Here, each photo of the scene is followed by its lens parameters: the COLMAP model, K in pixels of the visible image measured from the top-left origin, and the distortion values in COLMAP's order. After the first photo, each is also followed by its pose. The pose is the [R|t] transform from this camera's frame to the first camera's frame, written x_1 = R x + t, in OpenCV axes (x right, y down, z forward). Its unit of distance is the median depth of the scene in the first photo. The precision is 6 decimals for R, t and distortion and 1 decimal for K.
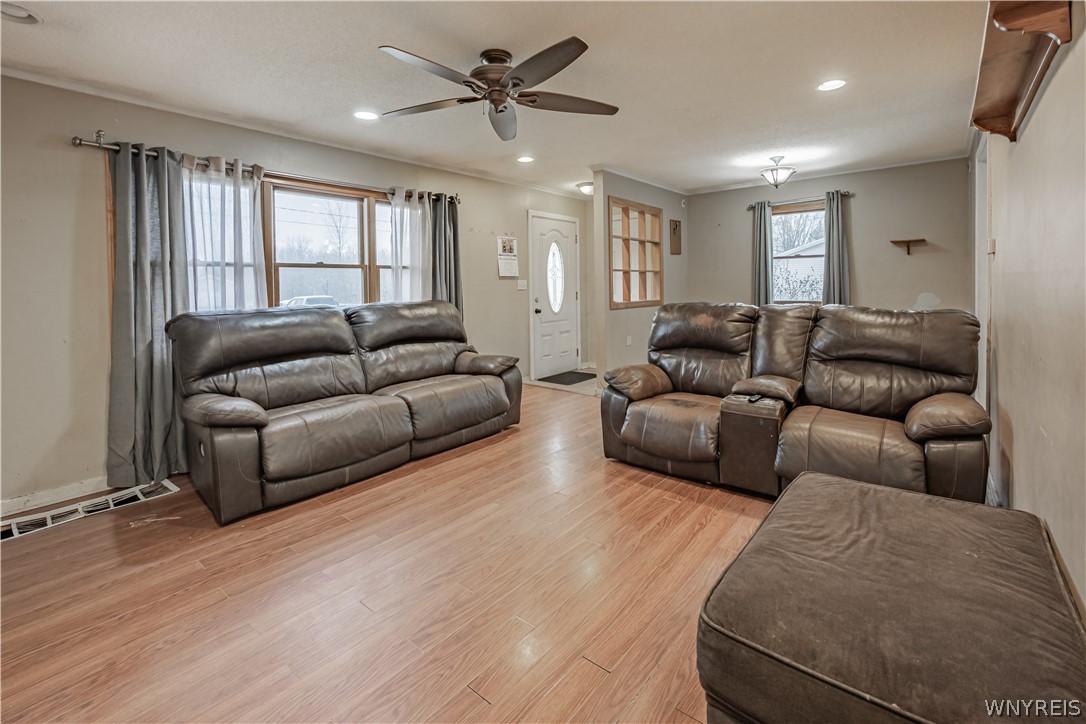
lens RADIAL K [[473.9, 0, 543.0], [0, 473.9, 362.0], [0, 0, 1]] dist [-0.000351, -0.000023]
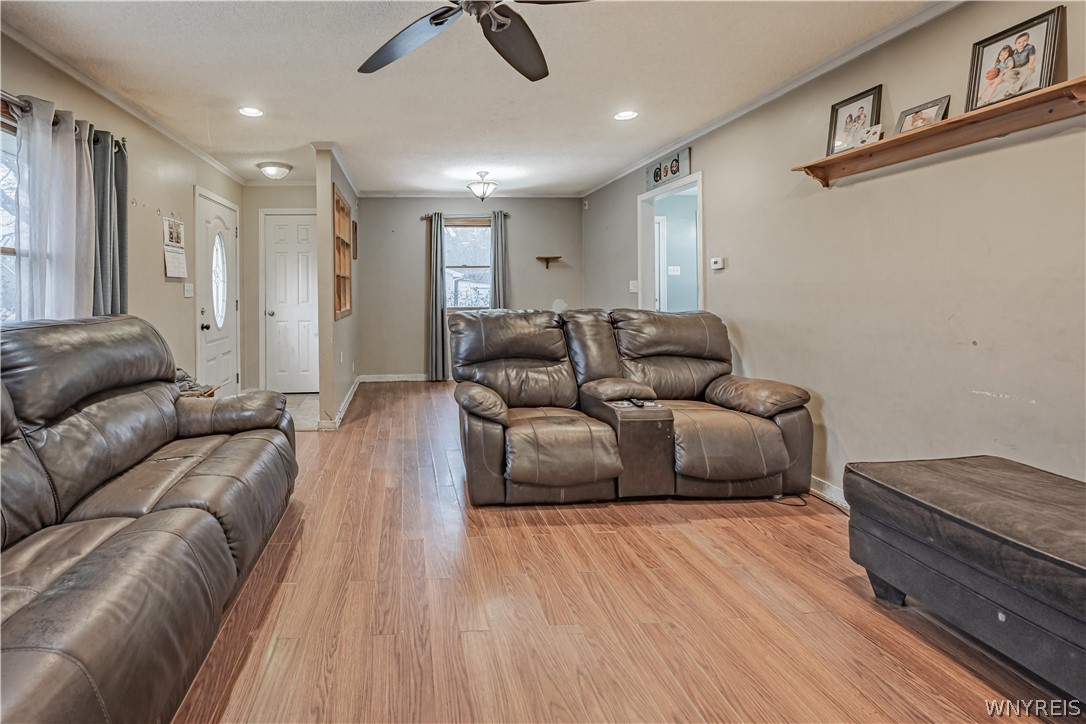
lens RADIAL K [[482.6, 0, 543.0], [0, 482.6, 333.3], [0, 0, 1]] dist [0.001654, 0.000264]
pose [[0.733091, -0.052626, 0.678091, -0.289183], [0.105703, 0.993703, -0.037156, -0.039135], [-0.671866, 0.098915, 0.734038, 0.280379]]
